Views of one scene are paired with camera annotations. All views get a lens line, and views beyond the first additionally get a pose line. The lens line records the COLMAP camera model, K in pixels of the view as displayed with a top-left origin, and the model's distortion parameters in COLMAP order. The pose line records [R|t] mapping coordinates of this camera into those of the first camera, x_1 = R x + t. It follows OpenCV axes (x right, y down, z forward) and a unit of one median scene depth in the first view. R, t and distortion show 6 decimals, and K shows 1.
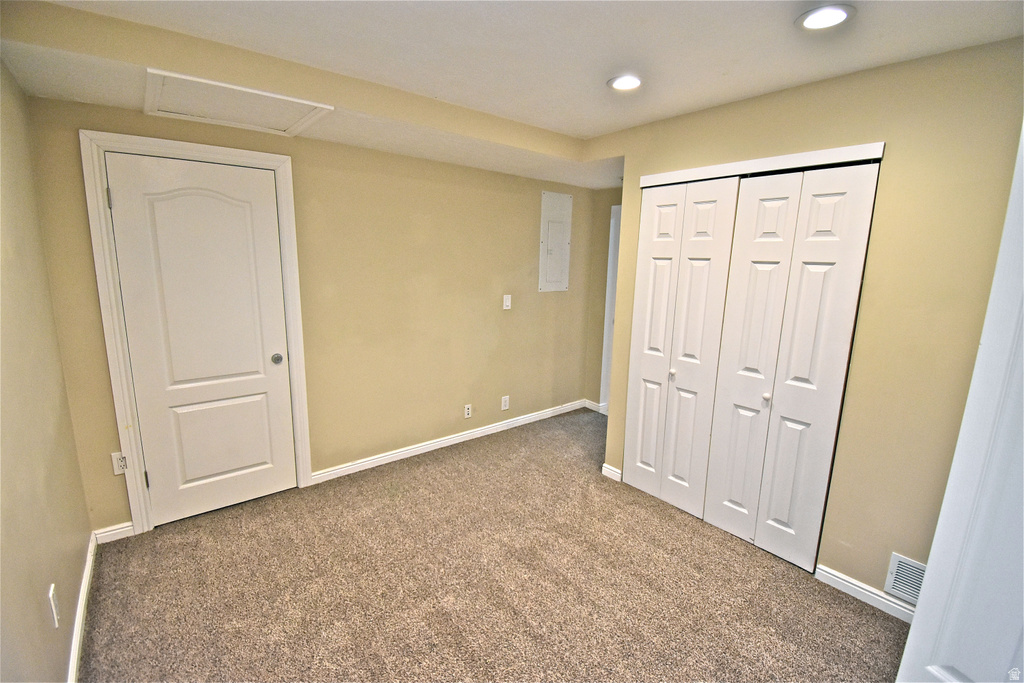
lens RADIAL K [[456.3, 0, 521.2], [0, 456.3, 344.4], [0, 0, 1]] dist [0.009966, -0.012894]
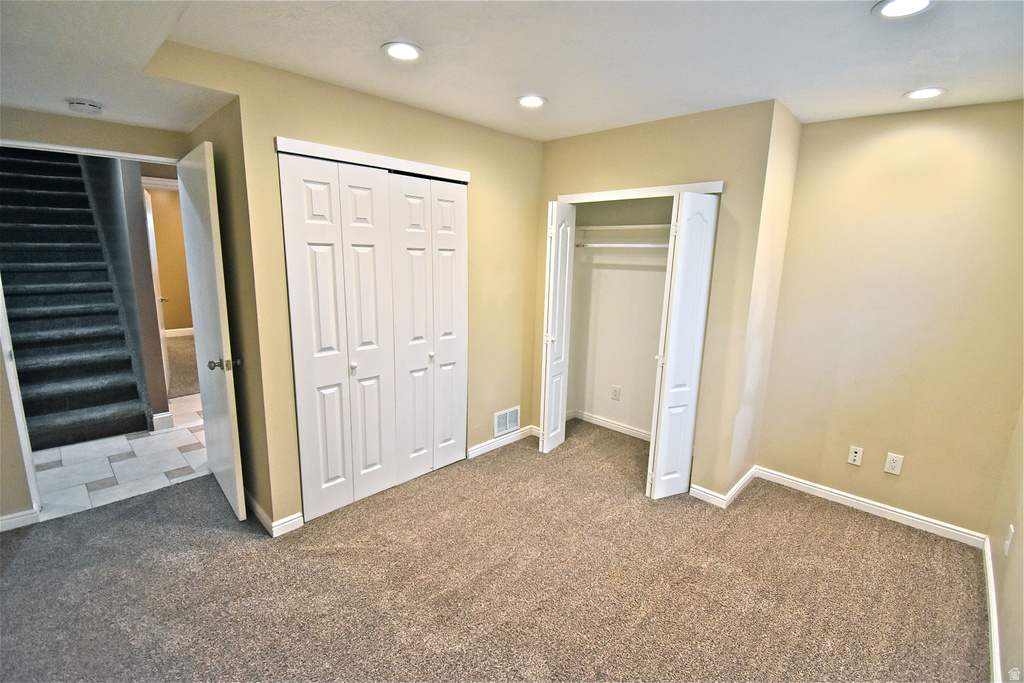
lens RADIAL K [[456.3, 0, 513.8], [0, 456.3, 341.5], [0, 0, 1]] dist [0.009966, -0.012894]
pose [[-0.122285, -0.220279, 0.967741, -0.634654], [0.153649, 0.959102, 0.237728, -0.167146], [-0.980530, 0.177763, -0.083439, 0.773642]]
